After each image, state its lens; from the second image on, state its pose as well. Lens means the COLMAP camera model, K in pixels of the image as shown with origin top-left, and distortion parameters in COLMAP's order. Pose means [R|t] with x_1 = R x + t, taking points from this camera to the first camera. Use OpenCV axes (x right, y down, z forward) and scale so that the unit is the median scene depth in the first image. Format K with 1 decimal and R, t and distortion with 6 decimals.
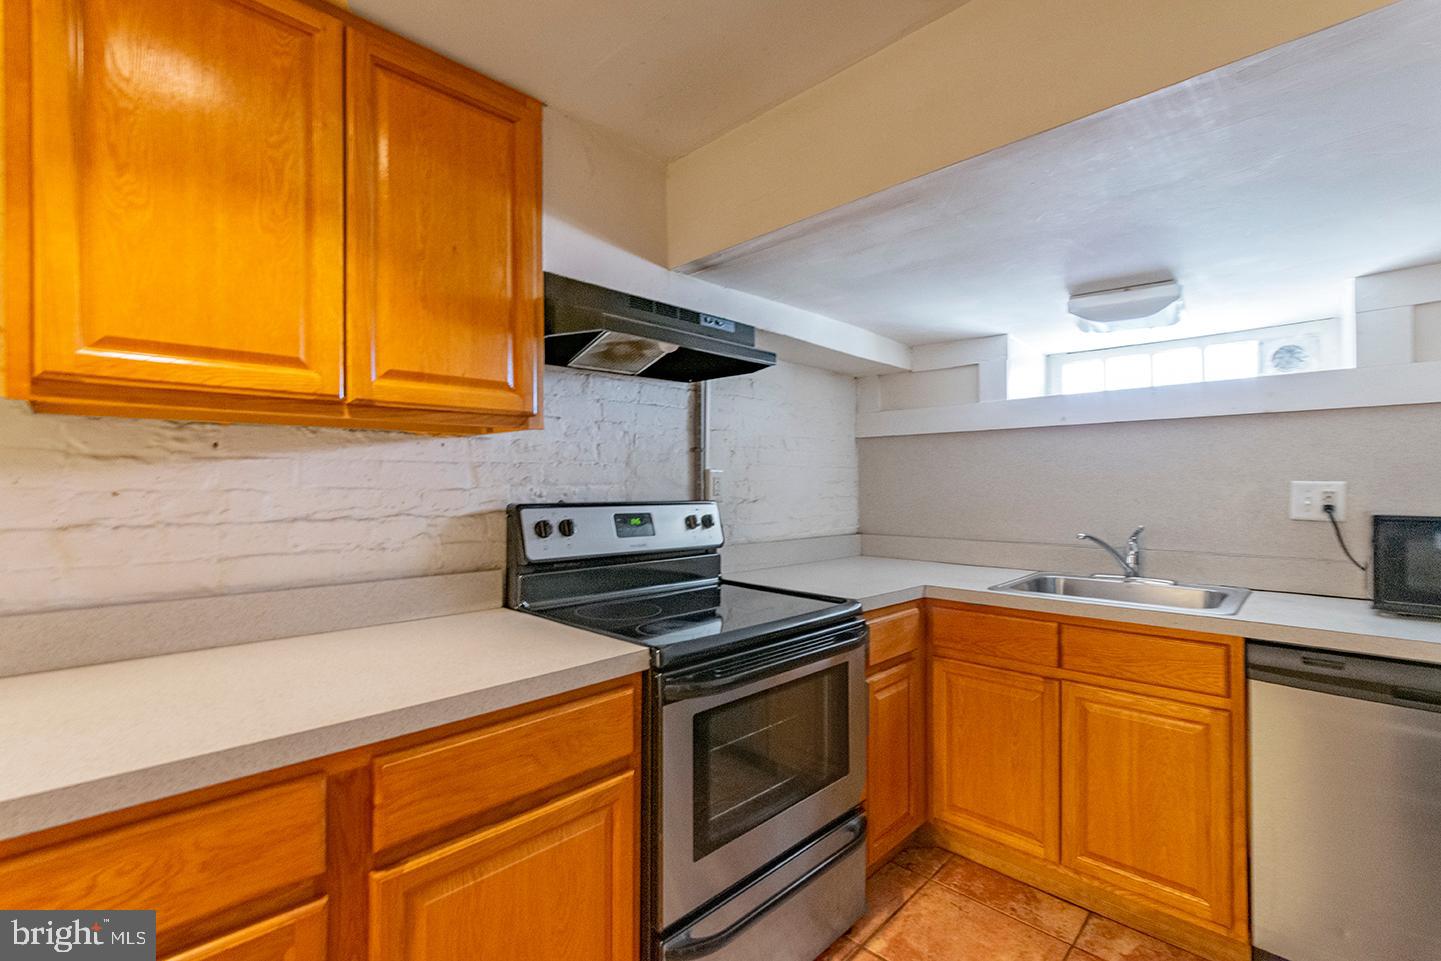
lens RADIAL K [[627.4, 0, 717.7], [0, 627.4, 478.4], [0, 0, 1]] dist [-0.004423, 0.000290]
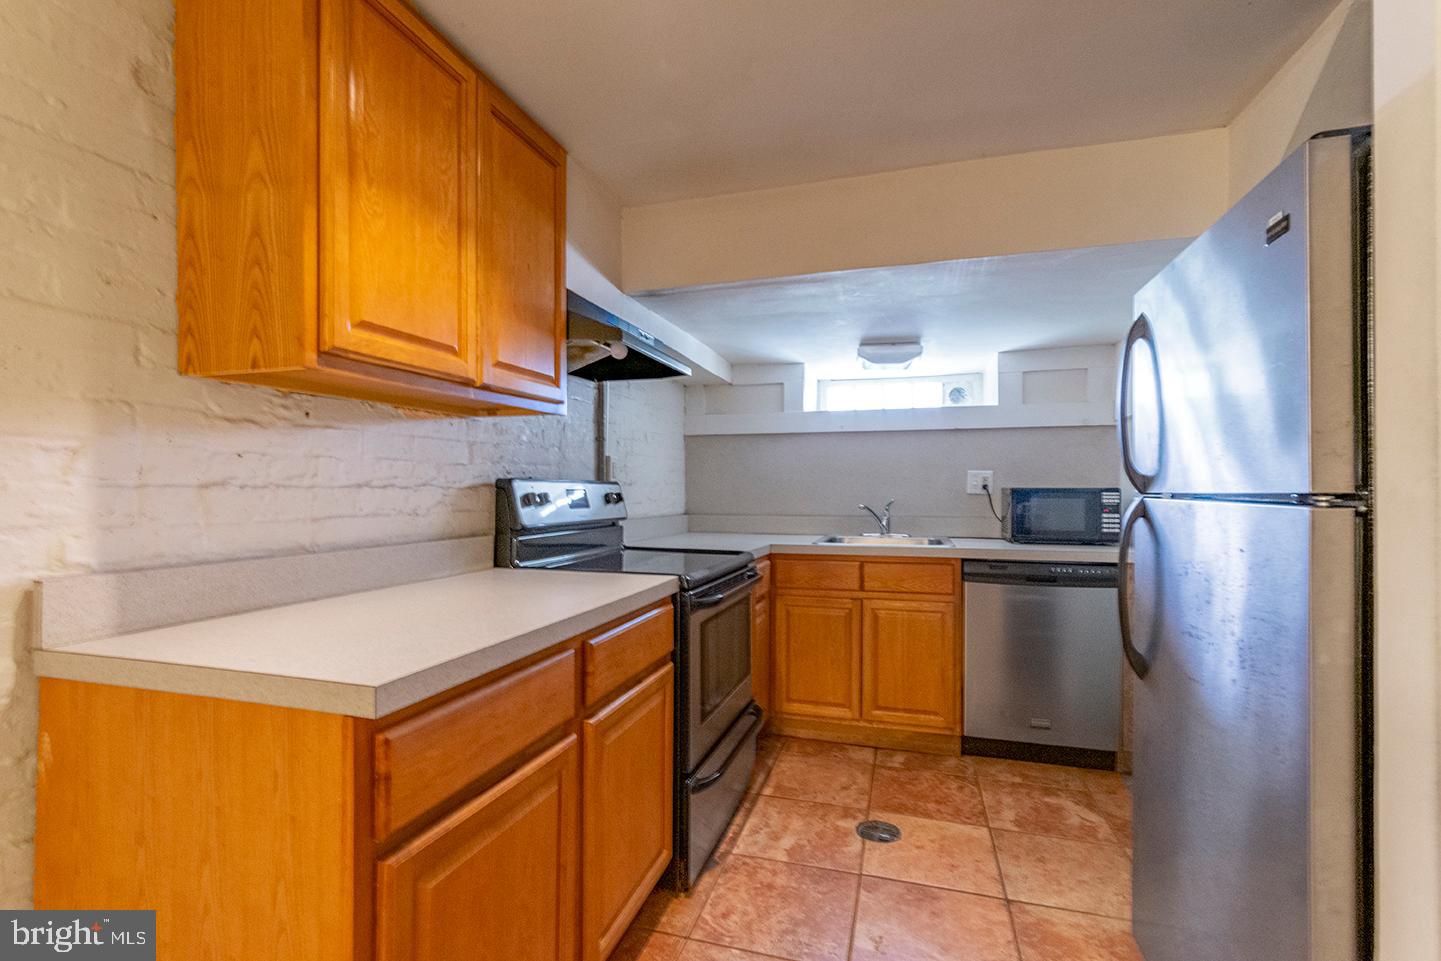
lens RADIAL K [[627.4, 0, 728.1], [0, 627.4, 485.6], [0, 0, 1]] dist [-0.004423, 0.000290]
pose [[0.887828, 0.003312, 0.460164, -0.490915], [-0.007804, 0.999939, 0.007860, 0.041972], [-0.460110, -0.010569, 0.887799, -0.220827]]
